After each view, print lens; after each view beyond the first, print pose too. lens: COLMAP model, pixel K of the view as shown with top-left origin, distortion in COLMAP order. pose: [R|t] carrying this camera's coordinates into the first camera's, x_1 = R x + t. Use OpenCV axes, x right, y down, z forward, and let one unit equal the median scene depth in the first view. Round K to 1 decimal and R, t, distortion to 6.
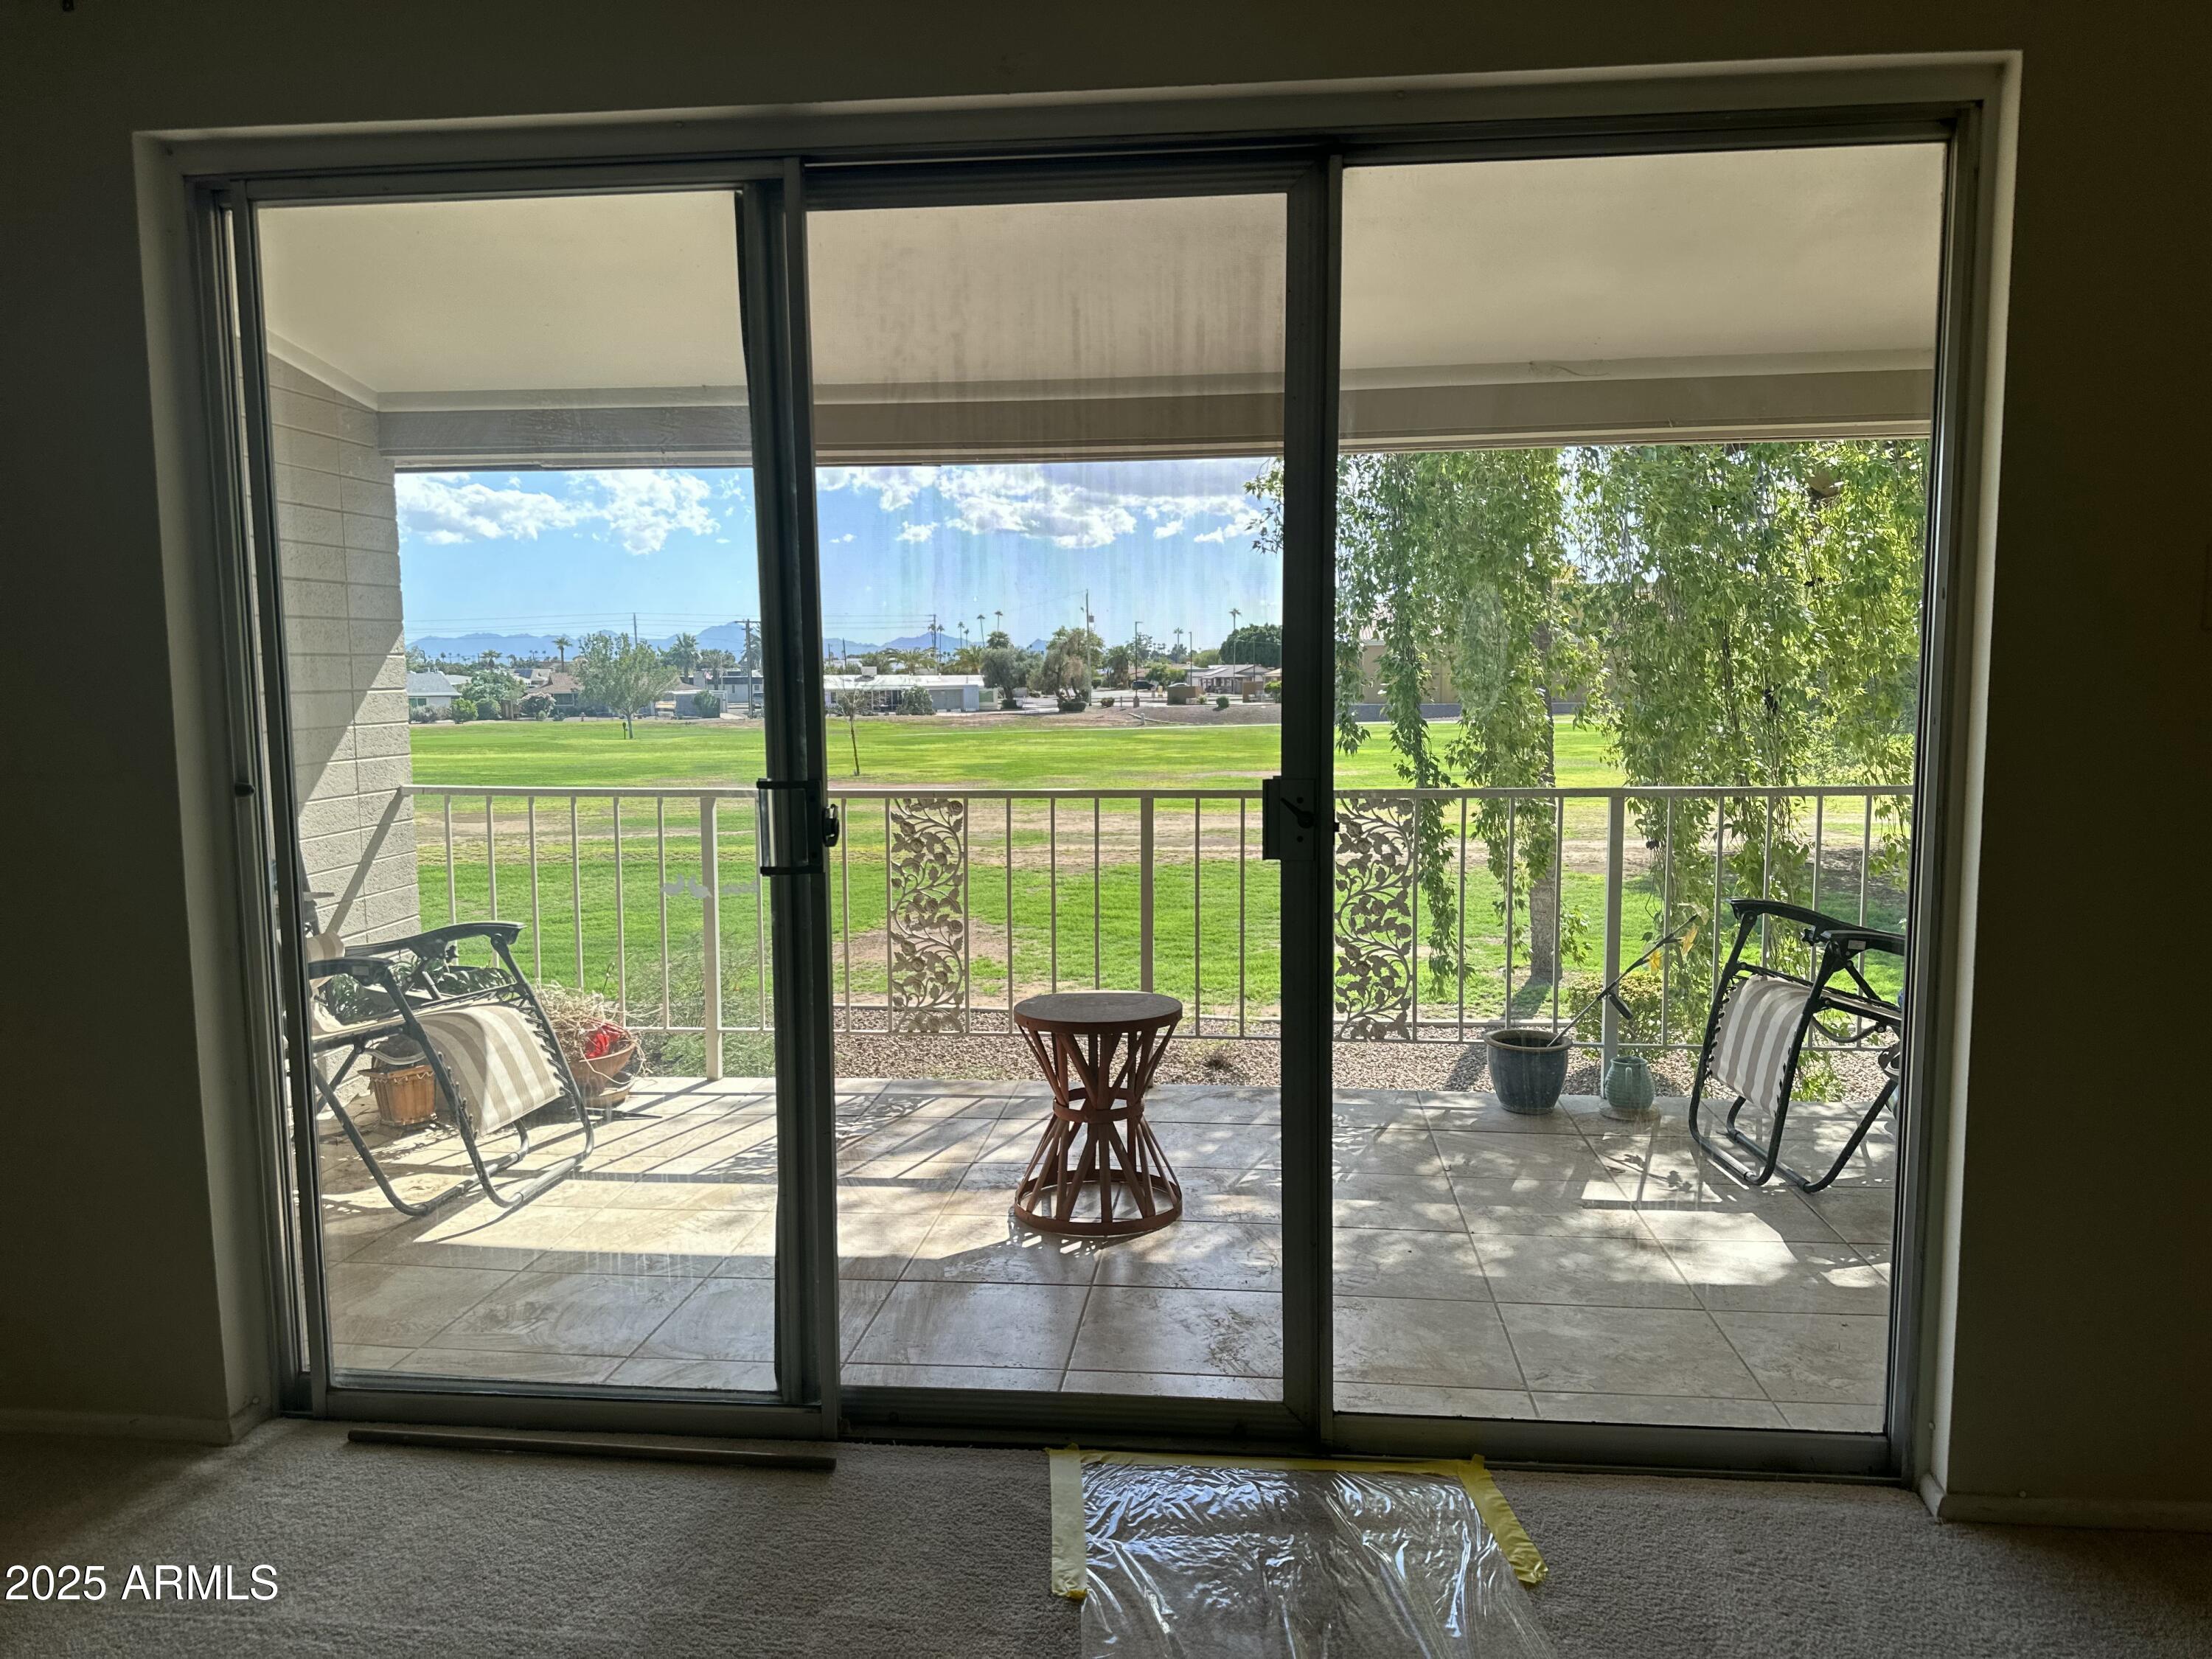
lens RADIAL K [[1590.3, 0, 1106.0], [0, 1590.3, 829.5], [0, 0, 1]] dist [0.171127, -0.286419]
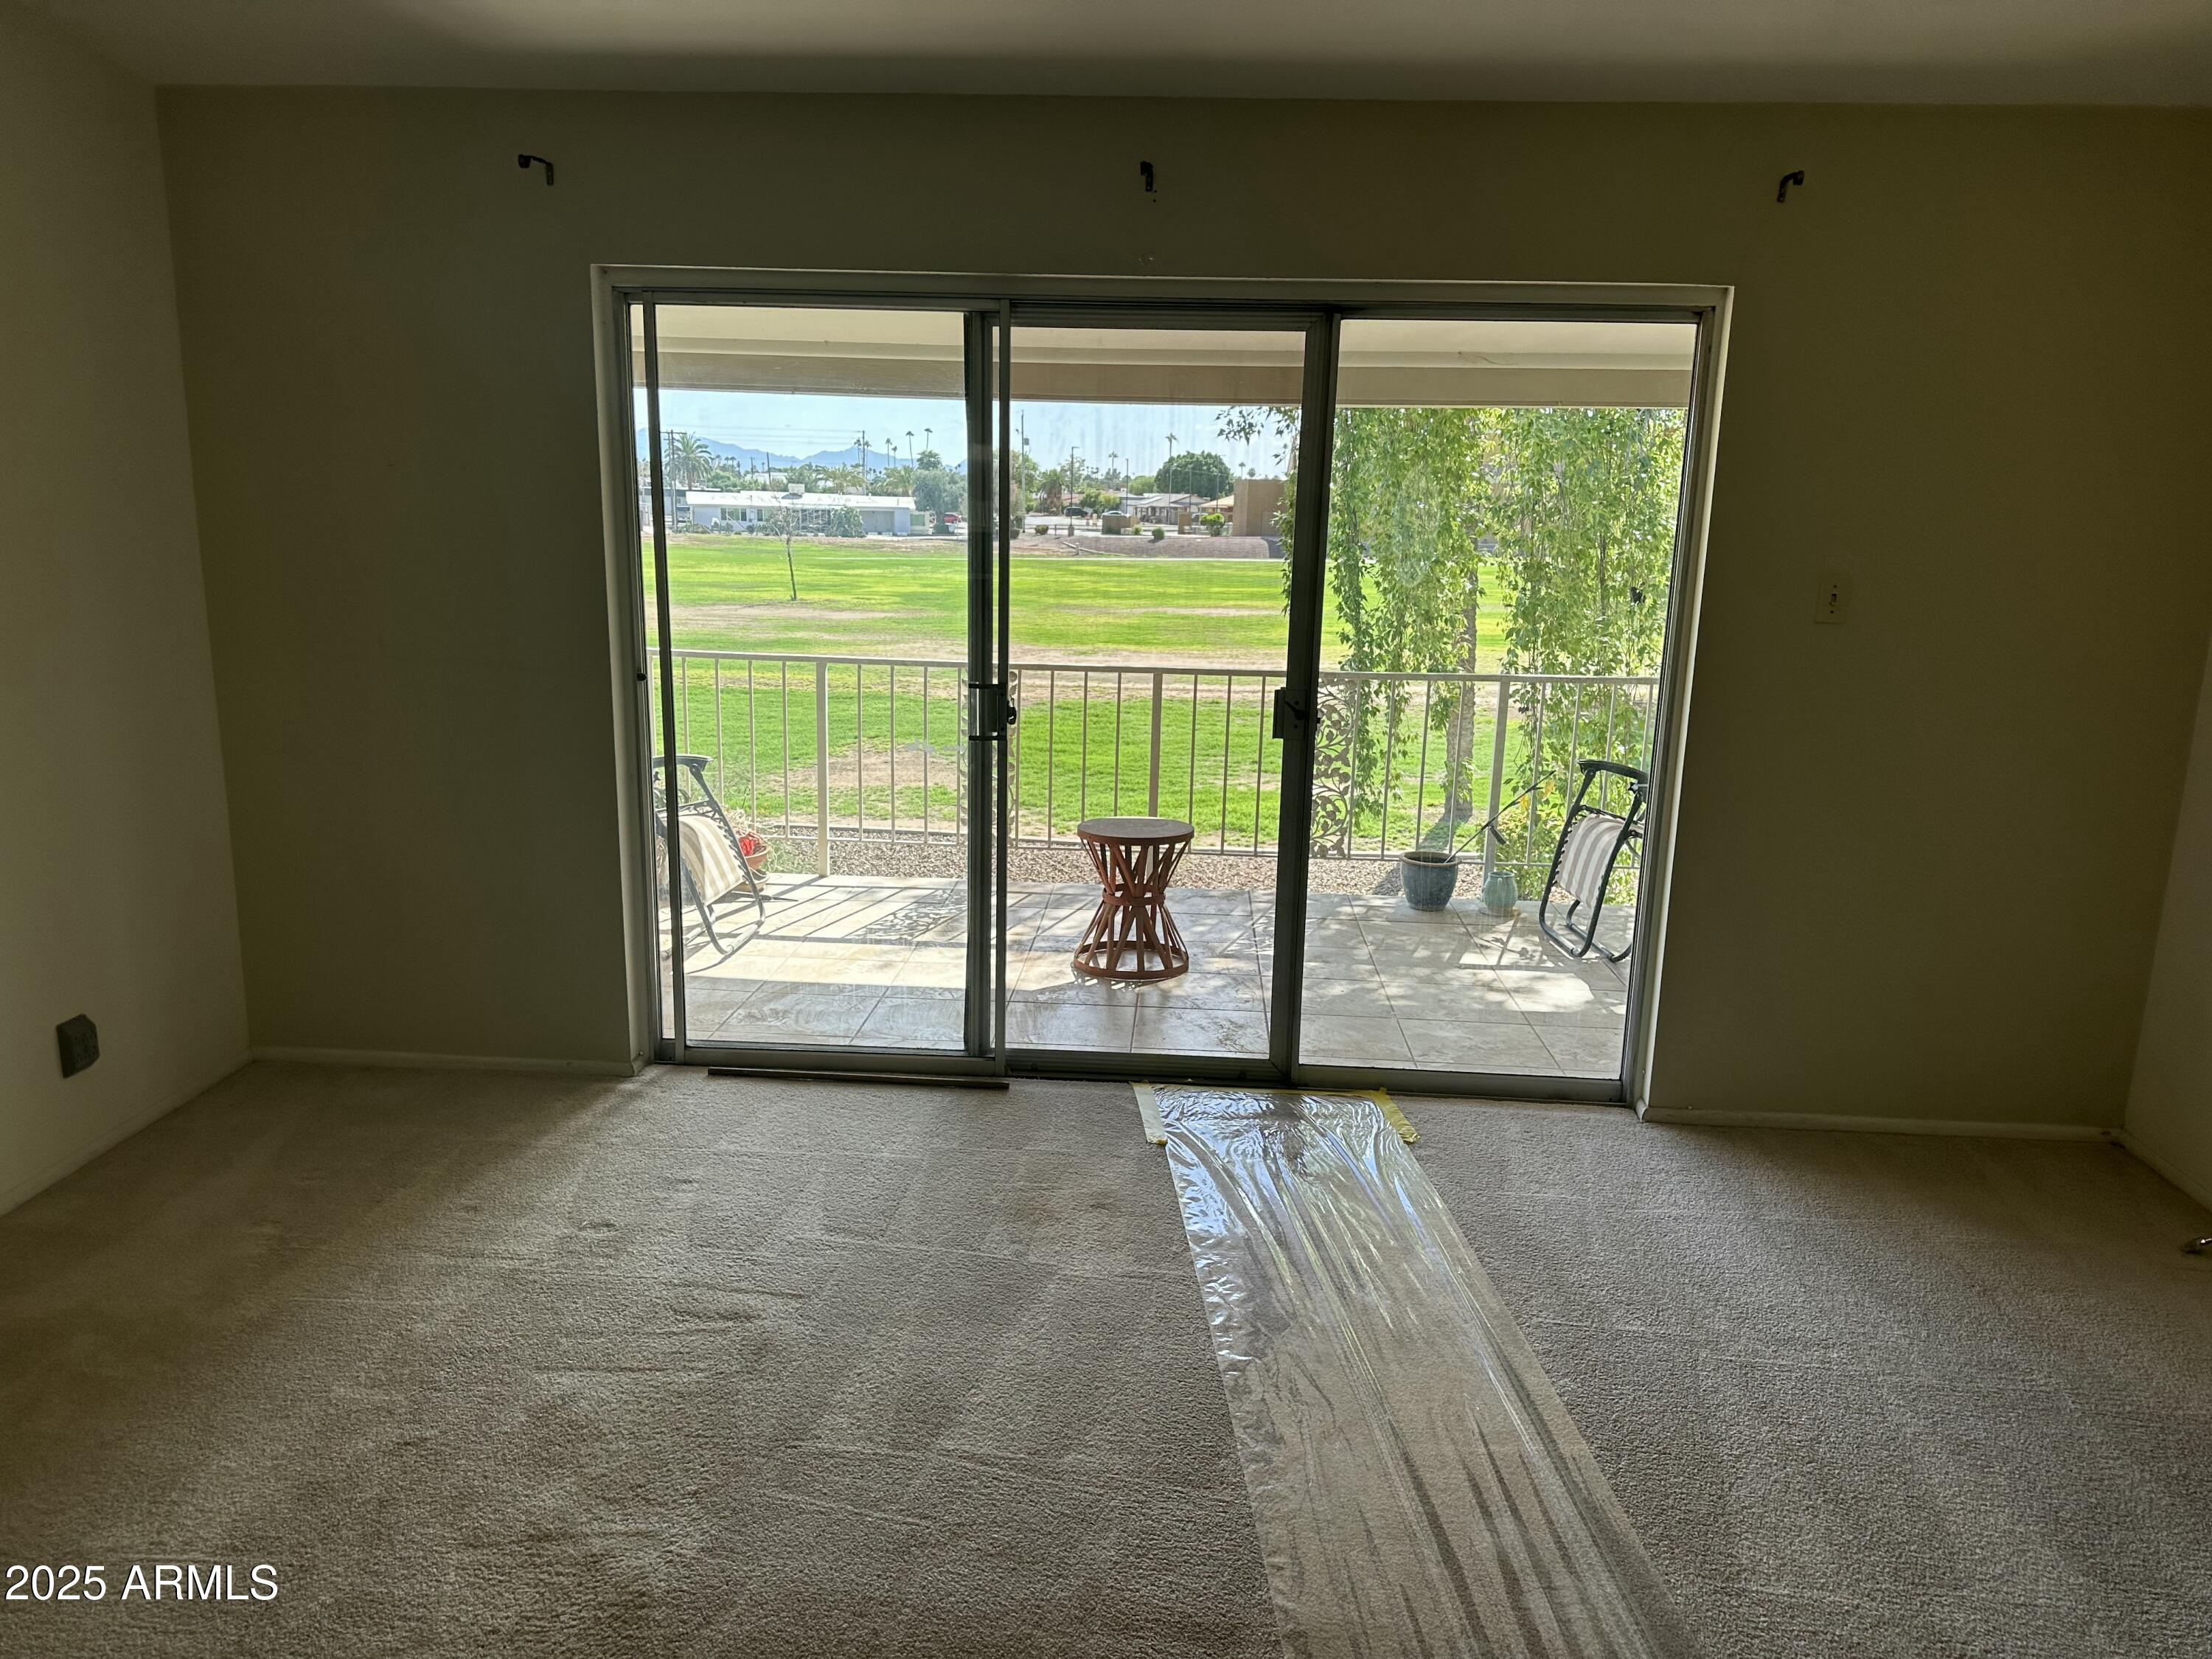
lens RADIAL K [[1590.3, 0, 1106.0], [0, 1590.3, 829.5], [0, 0, 1]] dist [0.171127, -0.286419]
pose [[0.998690, 0.021588, 0.046394, -0.096380], [-0.026361, 0.994136, 0.104876, -0.036512], [-0.043858, -0.105962, 0.993403, -0.417339]]
